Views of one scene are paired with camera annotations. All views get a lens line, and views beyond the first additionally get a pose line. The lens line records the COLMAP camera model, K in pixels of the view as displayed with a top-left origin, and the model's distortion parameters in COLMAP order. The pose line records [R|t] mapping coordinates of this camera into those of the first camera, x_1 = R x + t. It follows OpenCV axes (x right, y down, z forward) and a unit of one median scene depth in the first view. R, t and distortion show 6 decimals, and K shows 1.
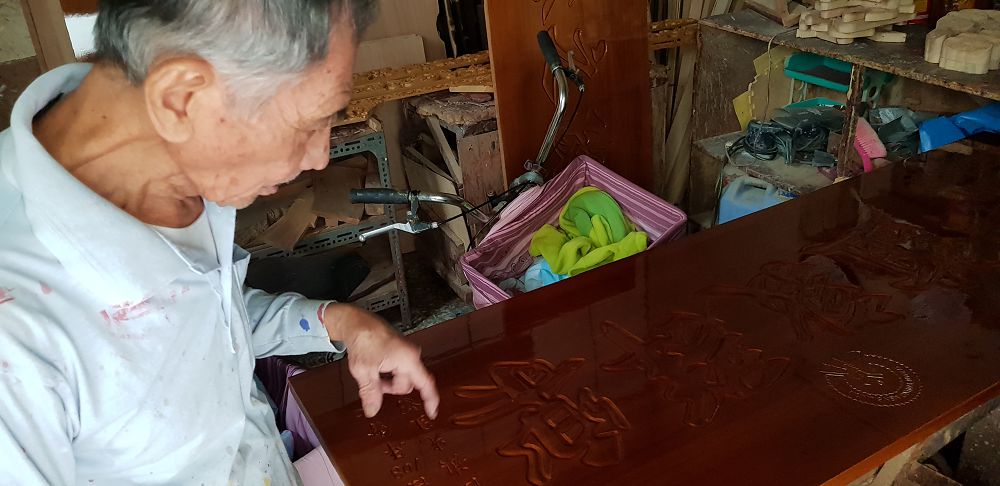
lens RADIAL K [[771.7, 0, 488.4], [0, 771.7, 232.2], [0, 0, 1]] dist [0.060024, -0.111984]
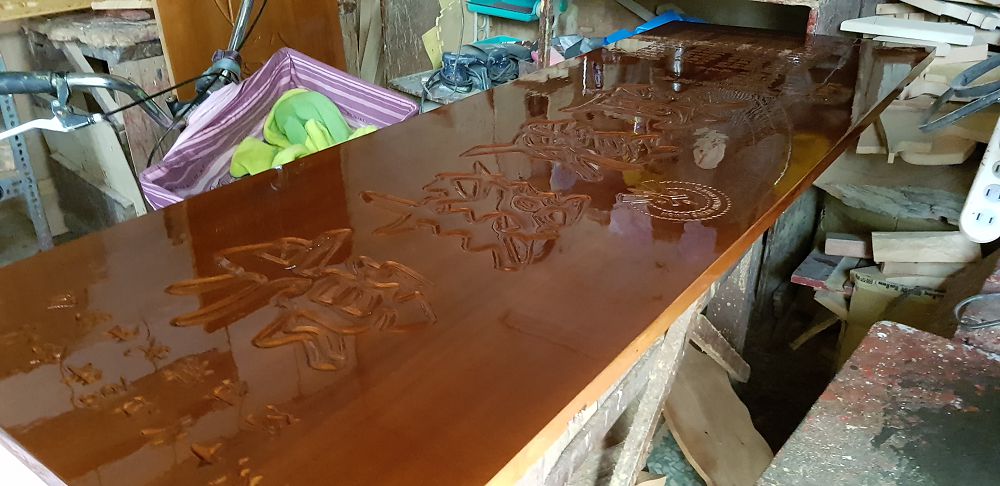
lens RADIAL K [[771.7, 0, 488.4], [0, 771.7, 232.2], [0, 0, 1]] dist [0.060024, -0.111984]
pose [[0.910323, -0.112145, 0.398417, -0.024174], [0.114178, 0.993284, 0.018707, 0.078571], [-0.397839, 0.028461, 0.917014, 0.120699]]
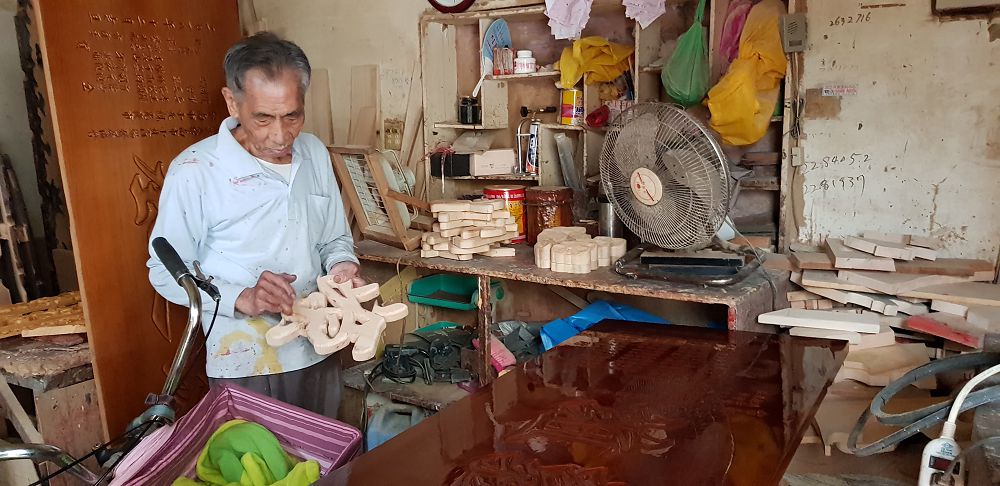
lens RADIAL K [[766.6, 0, 507.3], [0, 766.6, 248.4], [0, 0, 1]] dist [0.064946, -0.111277]
pose [[0.862017, -0.026086, 0.506207, -0.021205], [0.183047, 0.947302, -0.262892, 0.027575], [-0.472673, 0.319277, 0.821366, 0.109970]]
